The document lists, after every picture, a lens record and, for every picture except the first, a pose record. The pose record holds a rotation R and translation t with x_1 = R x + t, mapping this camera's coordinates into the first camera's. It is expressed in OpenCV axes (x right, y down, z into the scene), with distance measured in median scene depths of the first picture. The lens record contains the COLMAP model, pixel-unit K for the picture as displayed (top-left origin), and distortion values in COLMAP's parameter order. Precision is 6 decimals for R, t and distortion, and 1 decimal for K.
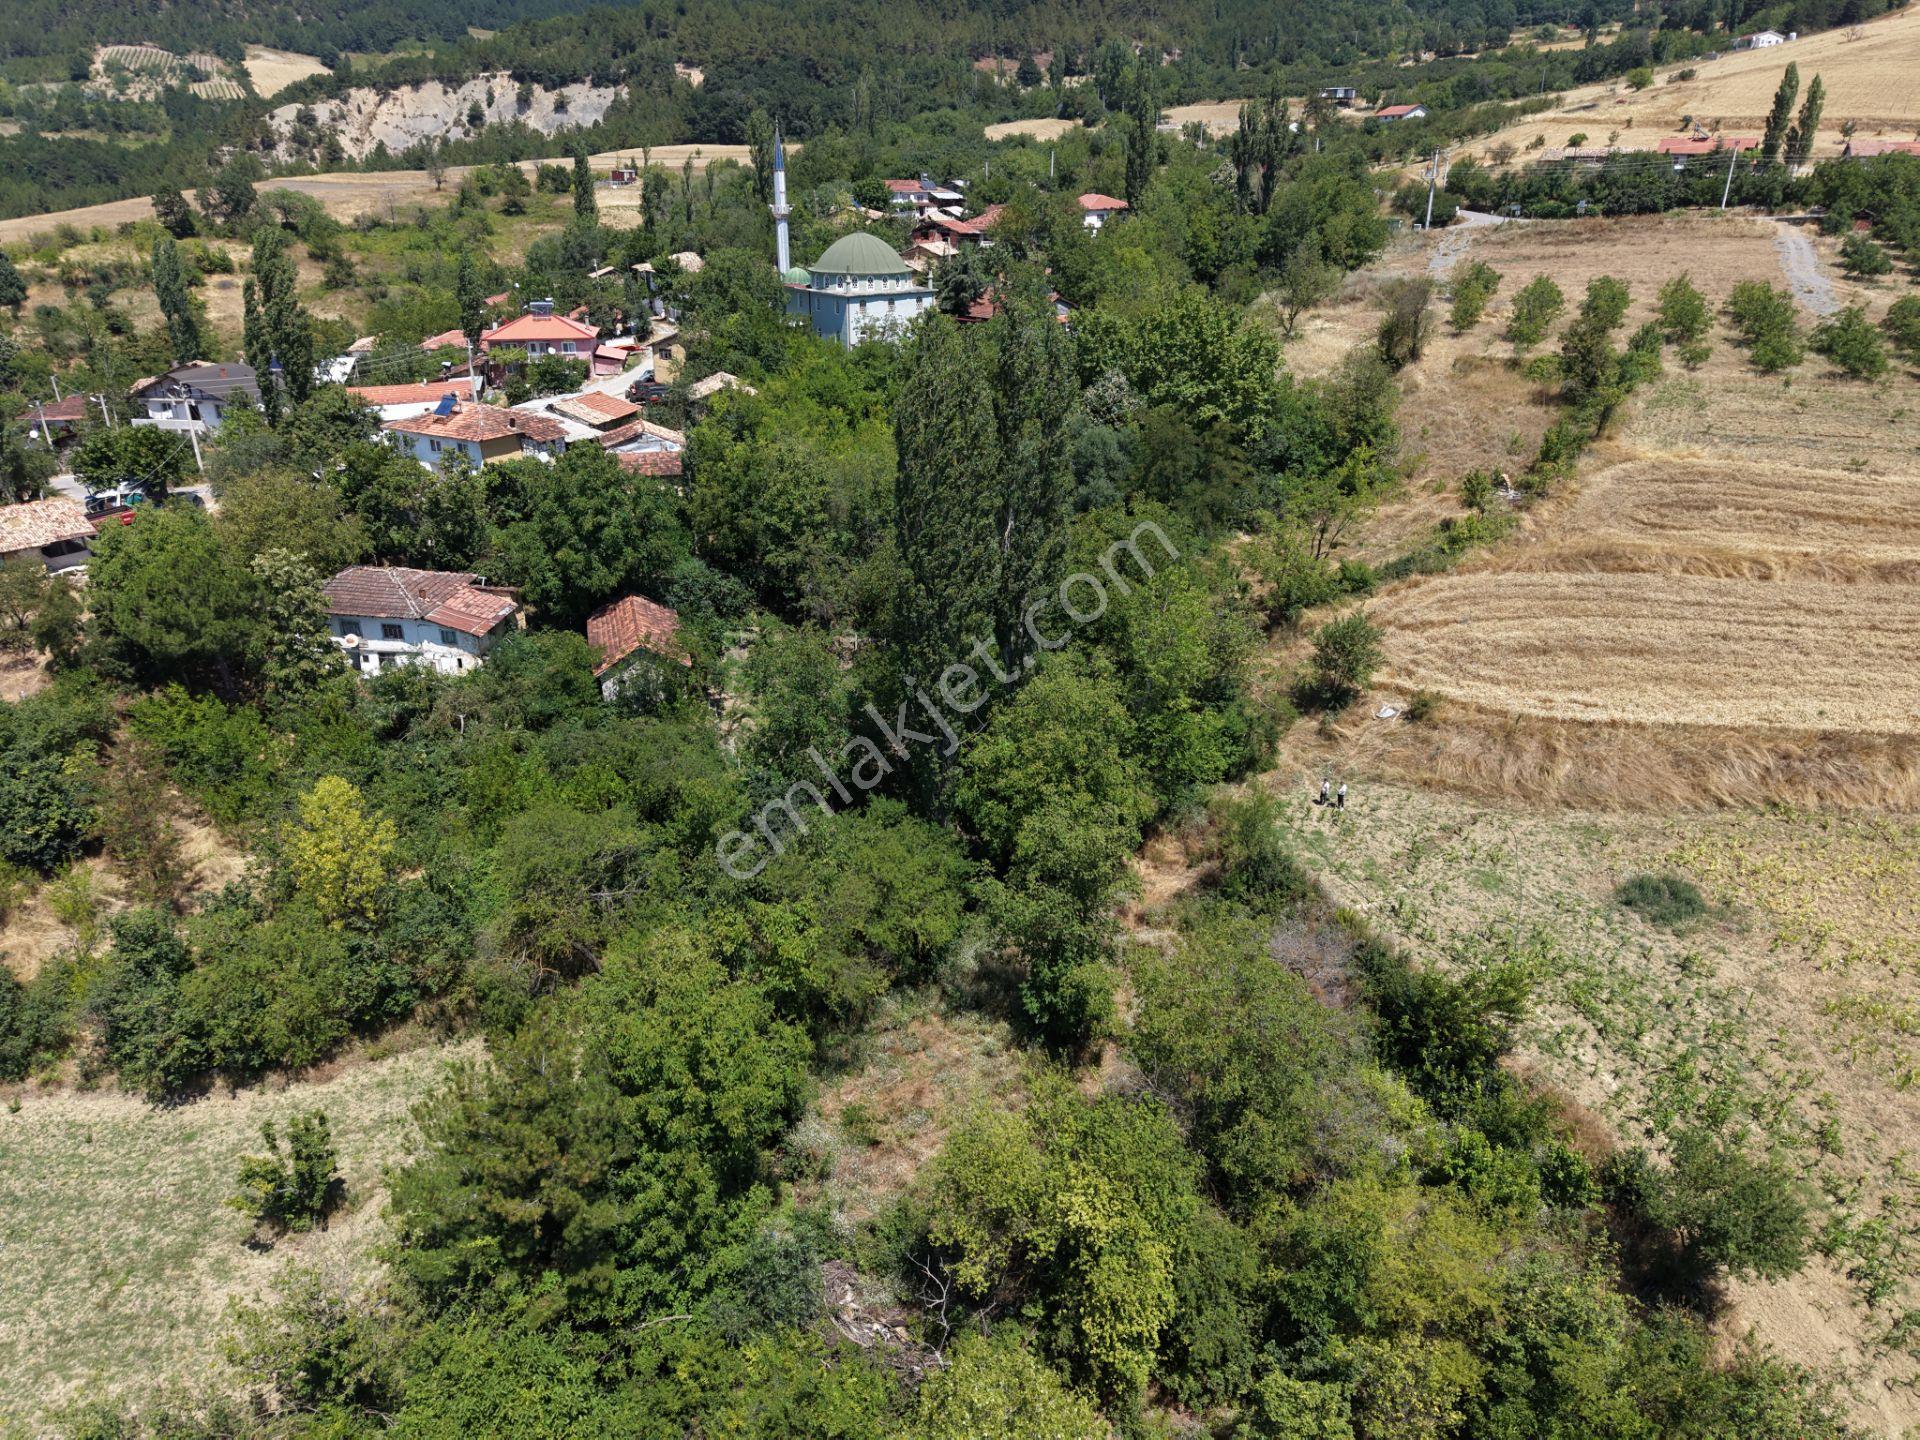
lens RADIAL K [[1285.3, 0, 957.0], [0, 1285.3, 719.9], [0, 0, 1]] dist [0.022635, -0.020116]
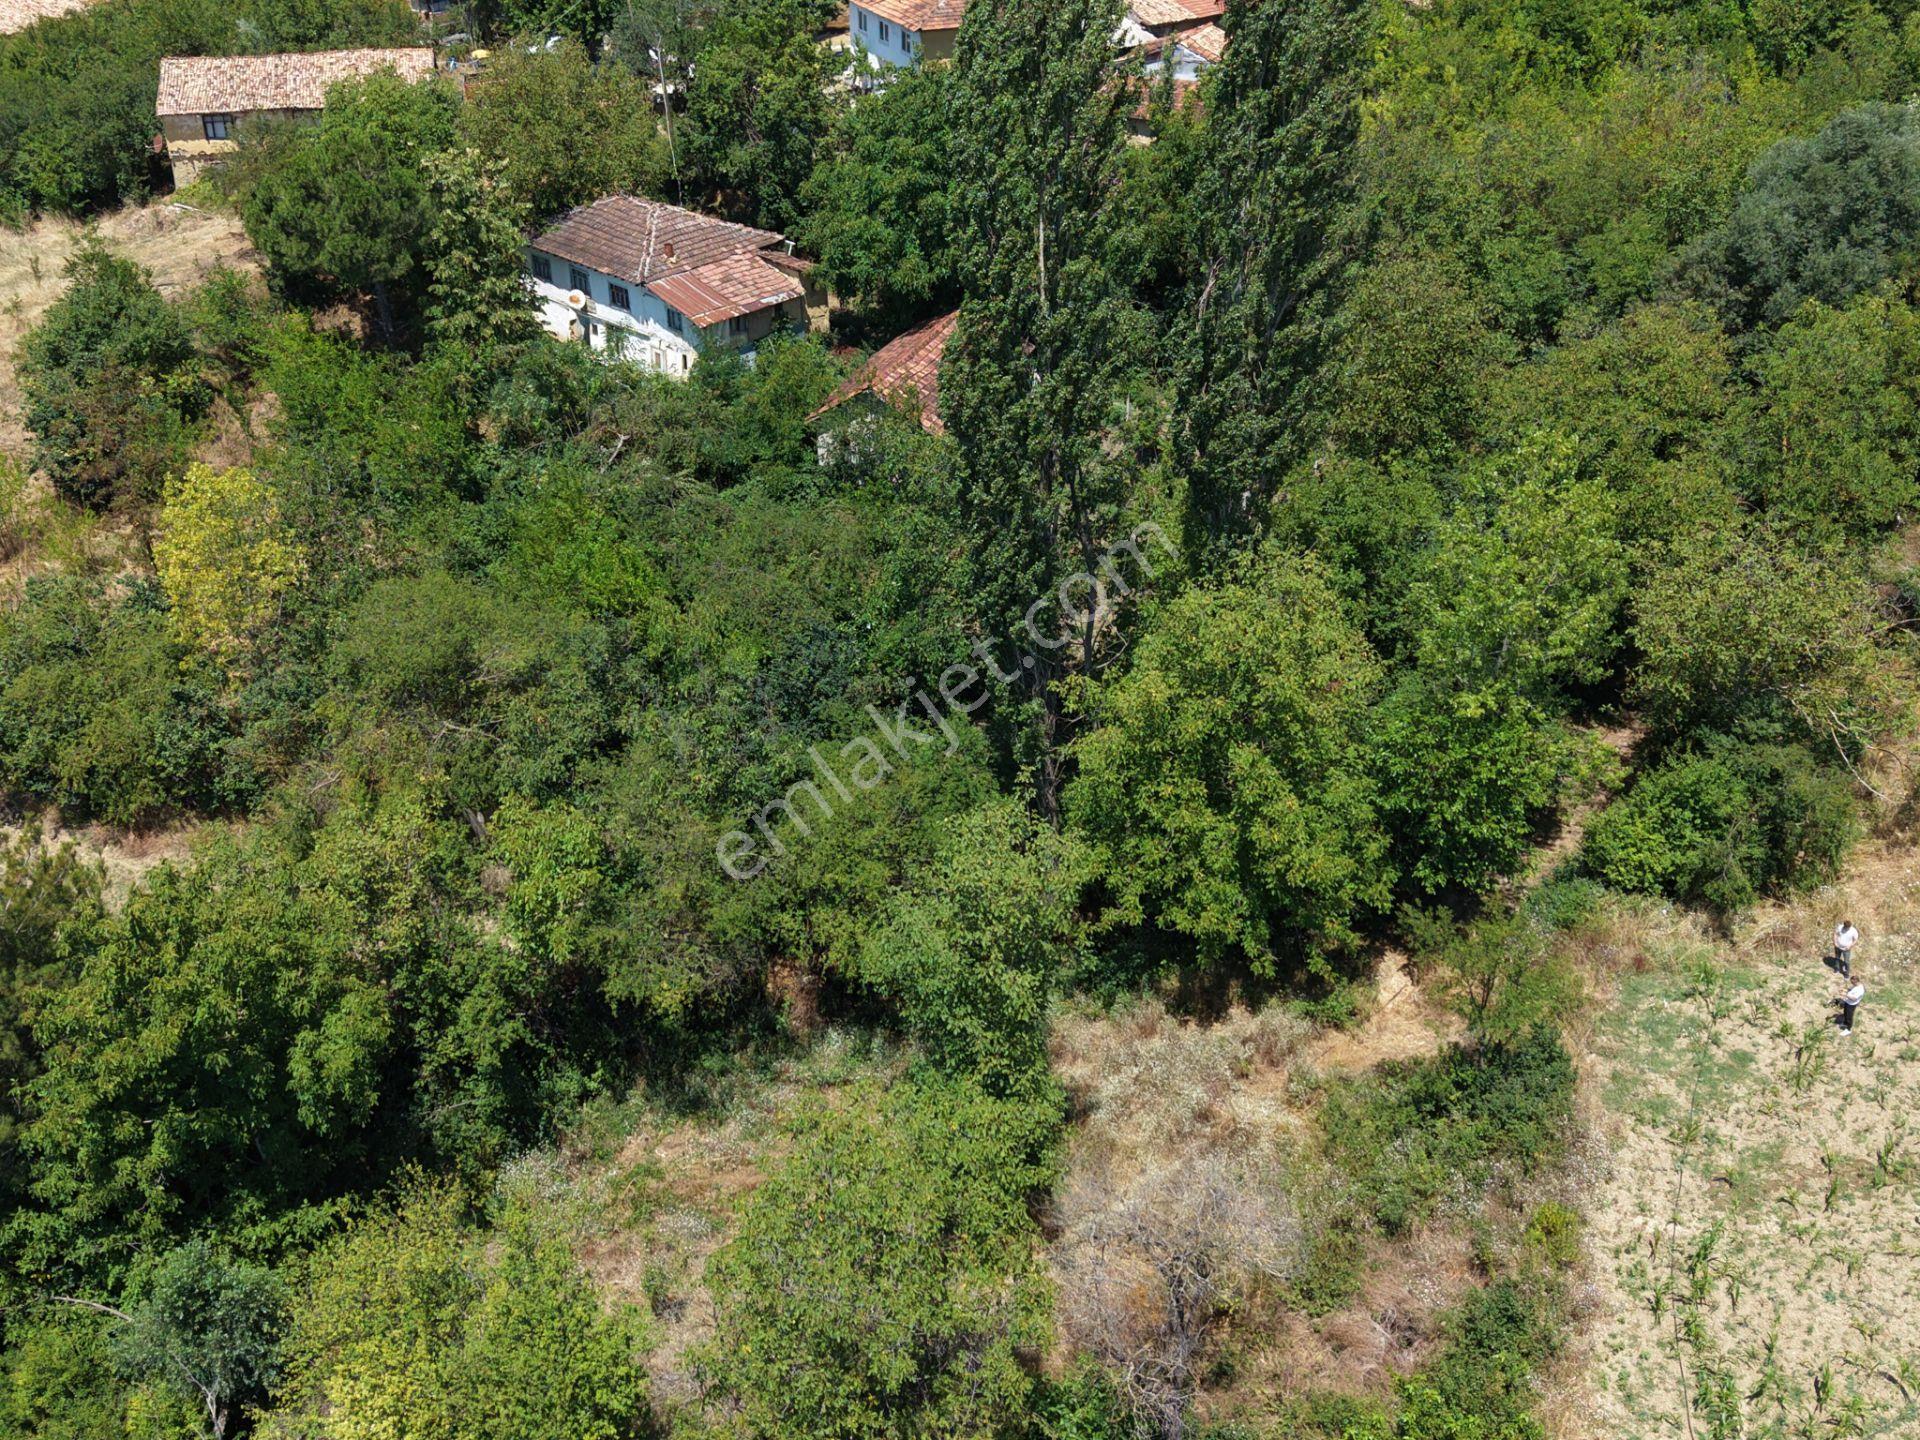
lens RADIAL K [[2099.1, 0, 953.4], [0, 2099.1, 727.1], [0, 0, 1]] dist [0.041587, -0.073655]
pose [[0.790788, 0.285871, -0.541233, 0.292309], [-0.232880, 0.958255, 0.165877, -0.059276], [0.566058, -0.005131, 0.824349, 0.137582]]
